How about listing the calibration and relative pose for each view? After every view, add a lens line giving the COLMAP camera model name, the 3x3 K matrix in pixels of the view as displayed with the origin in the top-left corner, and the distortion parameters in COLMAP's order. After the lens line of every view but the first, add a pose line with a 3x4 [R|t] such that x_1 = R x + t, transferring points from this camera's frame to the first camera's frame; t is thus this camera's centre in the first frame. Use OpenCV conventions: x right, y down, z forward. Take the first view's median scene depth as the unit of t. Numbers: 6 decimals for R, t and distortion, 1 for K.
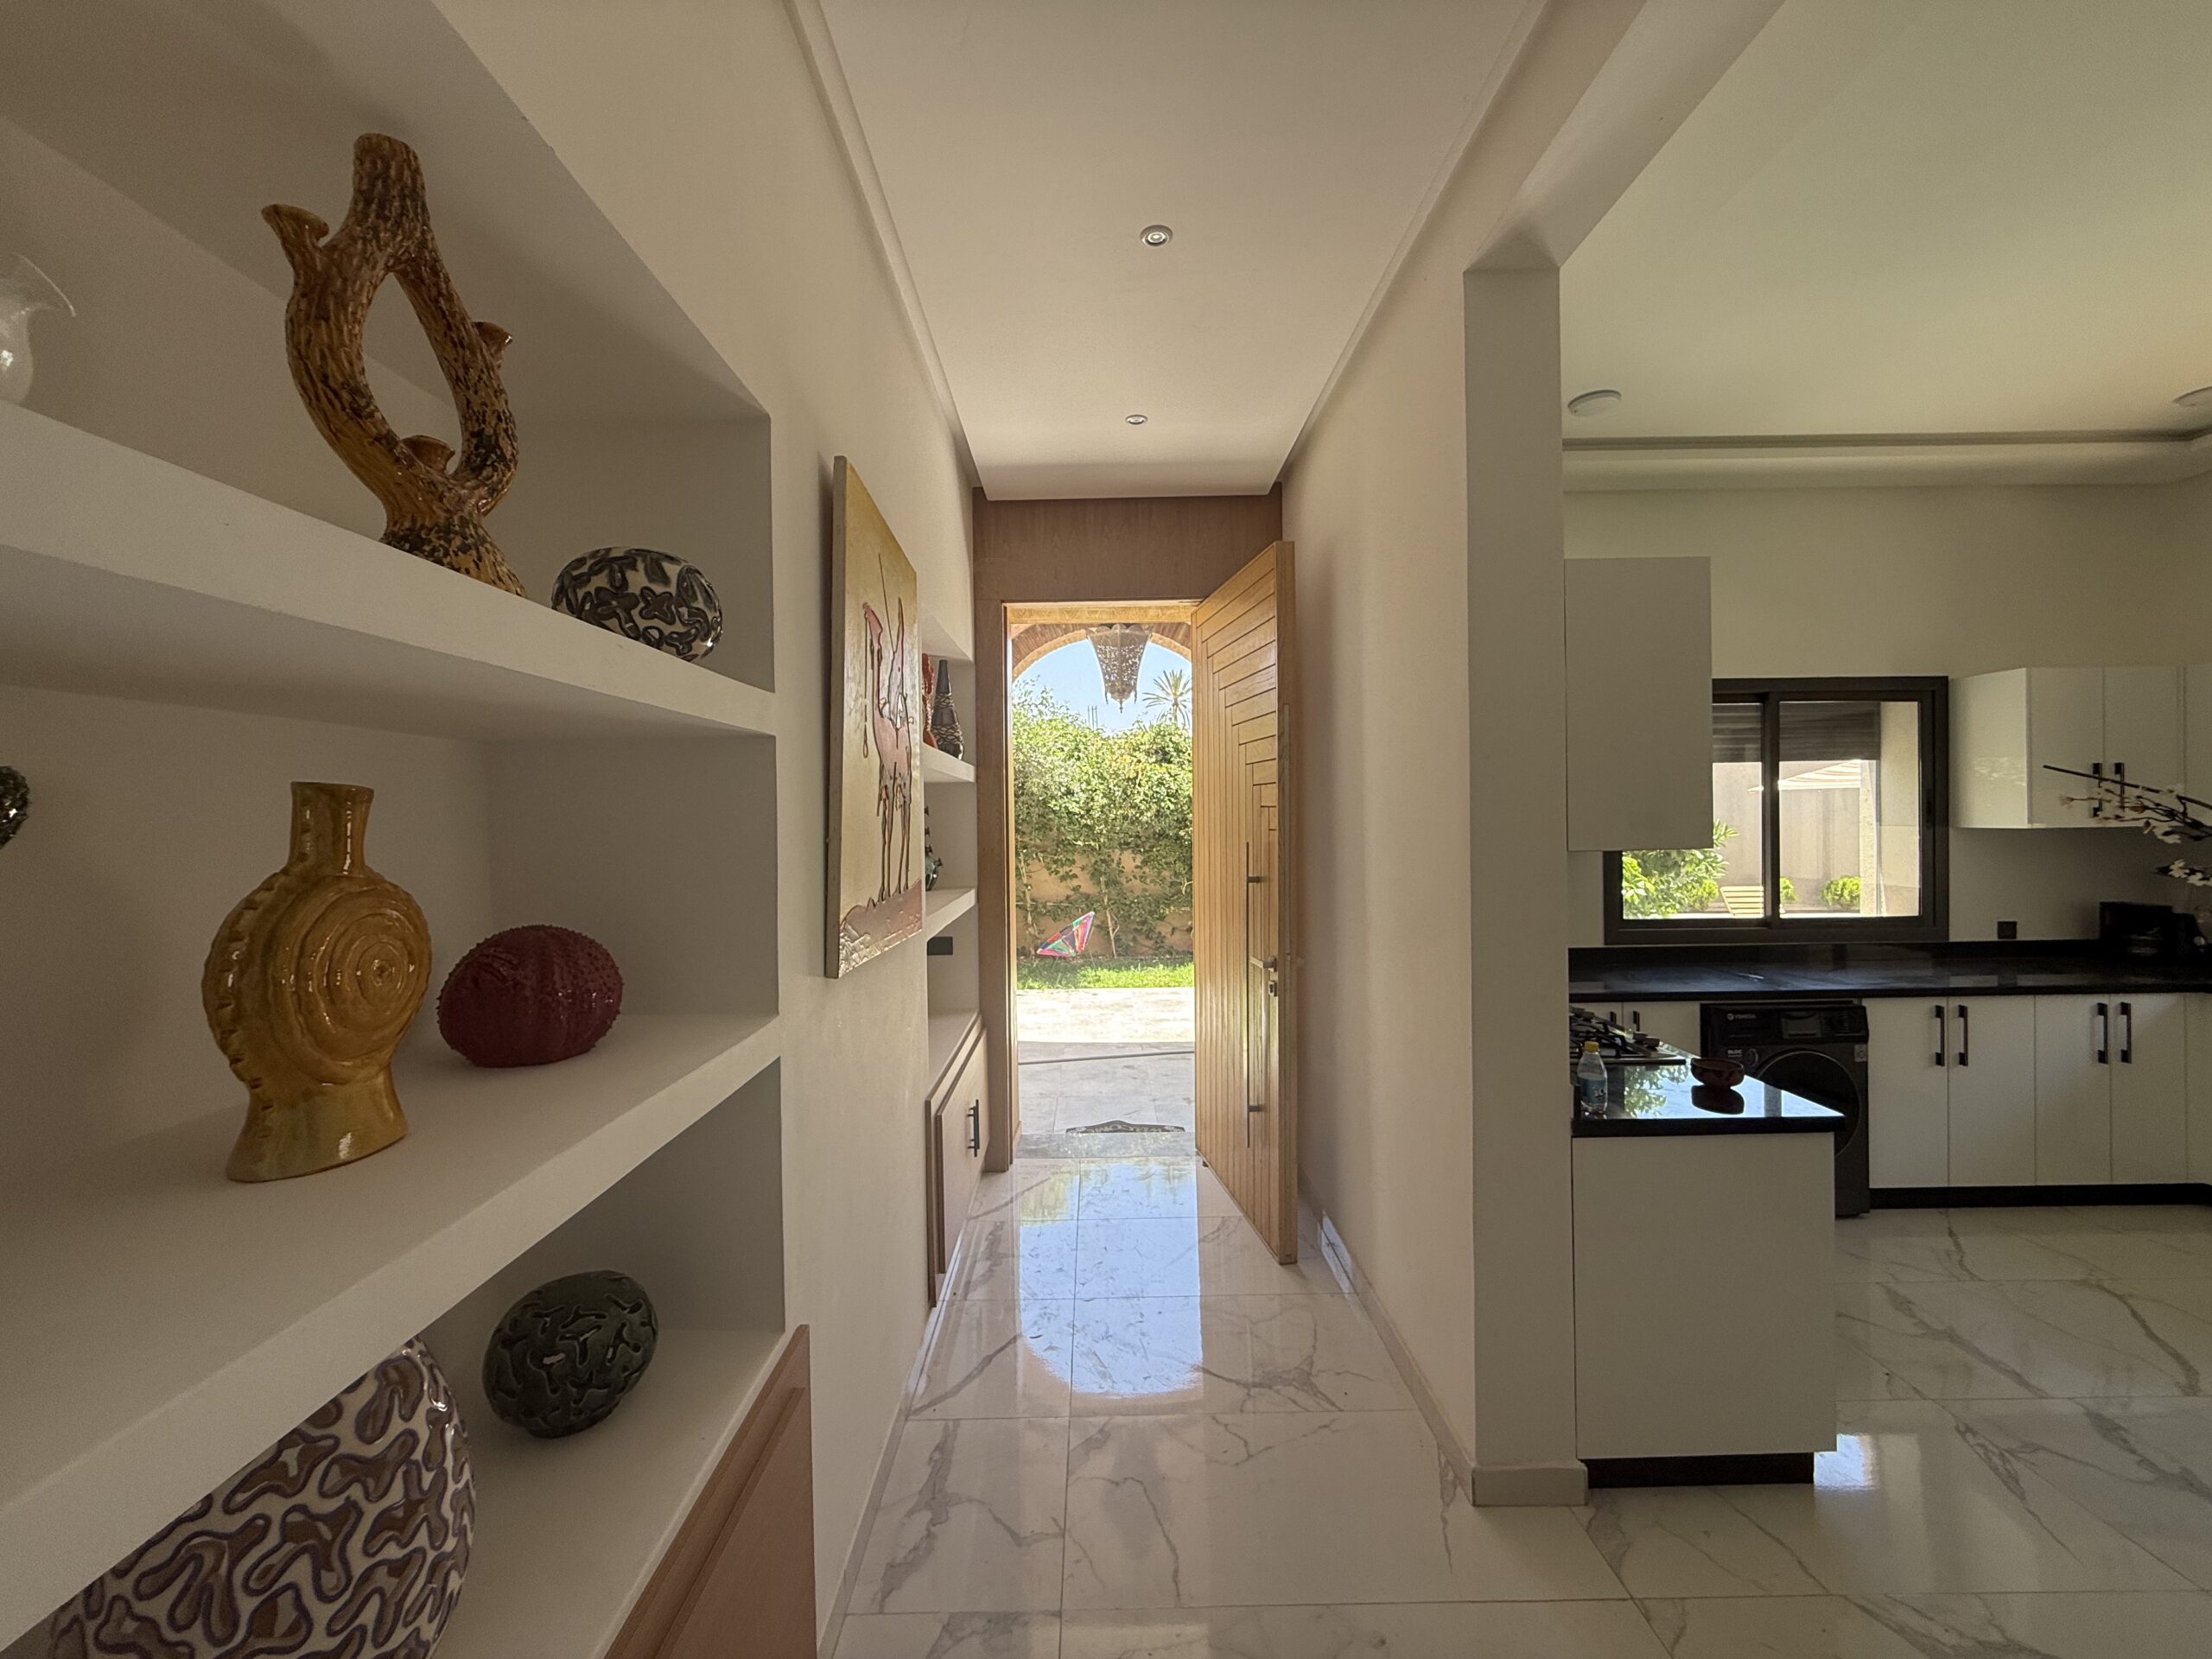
lens RADIAL K [[884.3, 0, 1098.0], [0, 884.3, 822.0], [0, 0, 1]] dist [-0.001288, 0.000738]
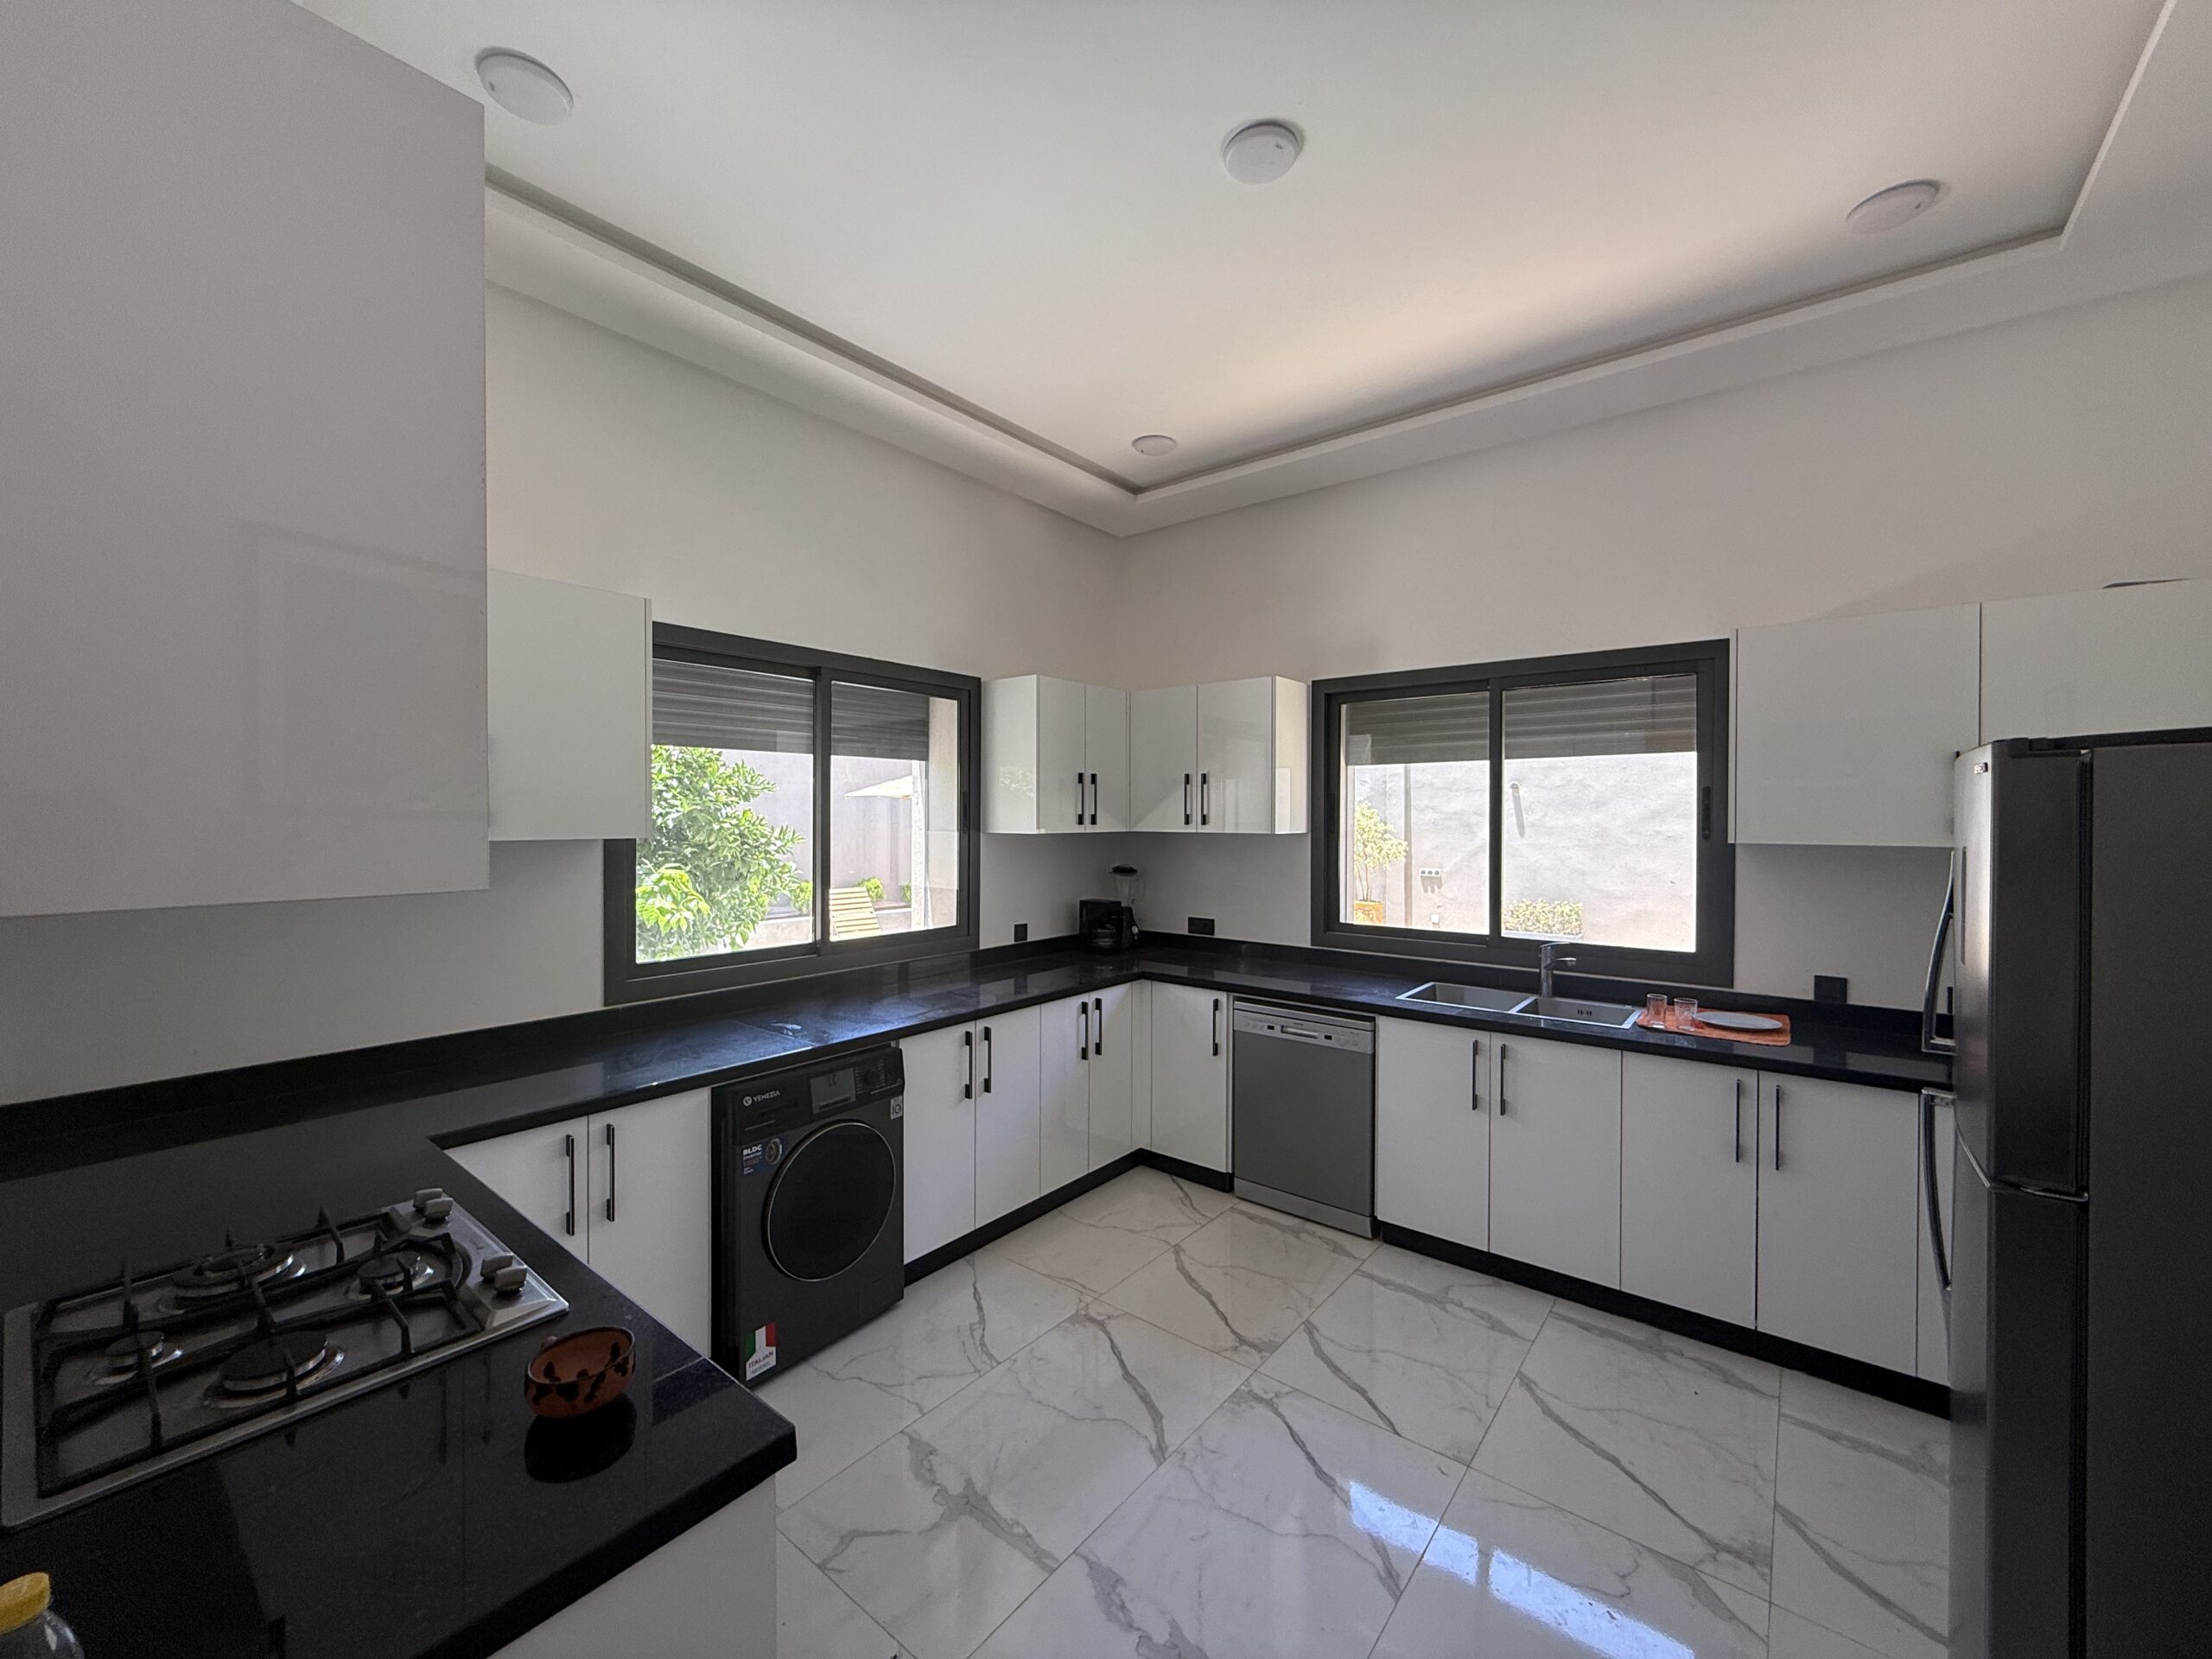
lens RADIAL K [[884.3, 0, 1099.9], [0, 884.3, 827.0], [0, 0, 1]] dist [-0.001288, 0.000738]
pose [[0.628392, 0.006289, 0.777871, 0.313057], [-0.007660, 0.999969, -0.001897, 0.000516], [-0.777859, -0.004766, 0.628421, 0.310026]]
